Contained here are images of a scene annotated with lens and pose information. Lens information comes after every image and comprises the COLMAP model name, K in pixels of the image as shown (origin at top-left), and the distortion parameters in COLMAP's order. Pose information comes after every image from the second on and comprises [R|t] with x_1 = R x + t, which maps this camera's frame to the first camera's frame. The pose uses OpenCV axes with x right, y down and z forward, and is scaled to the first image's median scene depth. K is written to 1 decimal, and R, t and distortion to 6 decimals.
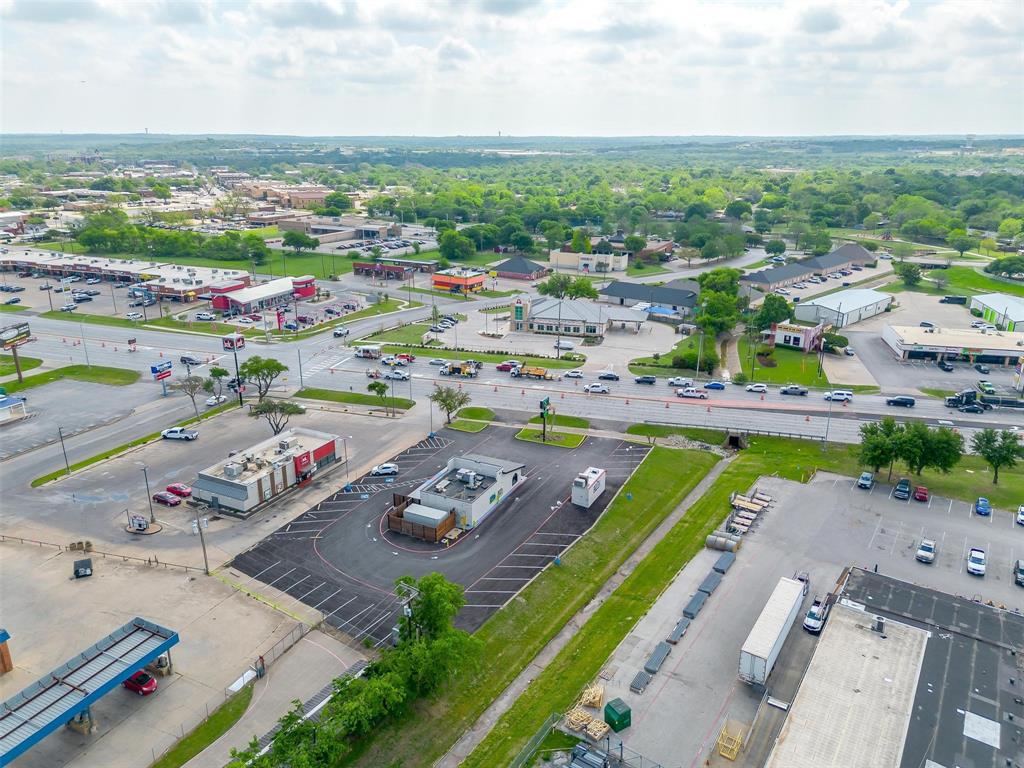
lens RADIAL K [[710.4, 0, 516.5], [0, 710.4, 419.1], [0, 0, 1]] dist [0.073892, -0.065600]
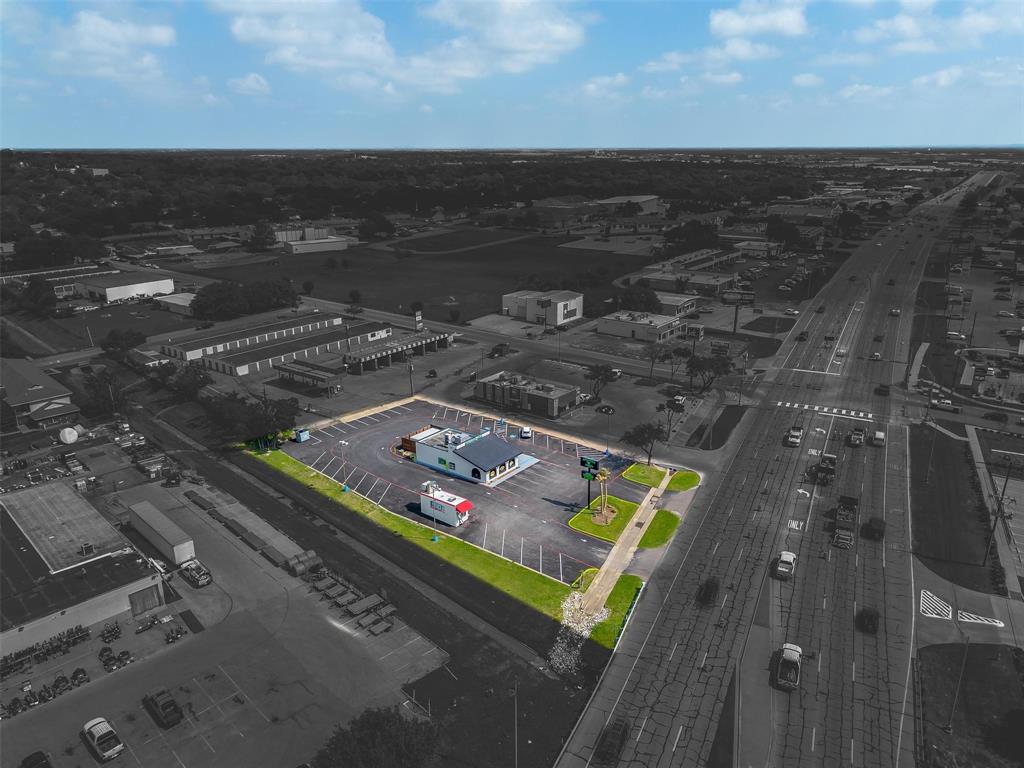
lens RADIAL K [[734.2, 0, 519.2], [0, 734.2, 383.8], [0, 0, 1]] dist [0.073305, -0.079089]
pose [[-0.188900, 0.299749, -0.935130, 0.830119], [-0.357543, 0.865916, 0.349789, -0.373459], [0.914593, 0.400424, -0.056398, 0.922521]]
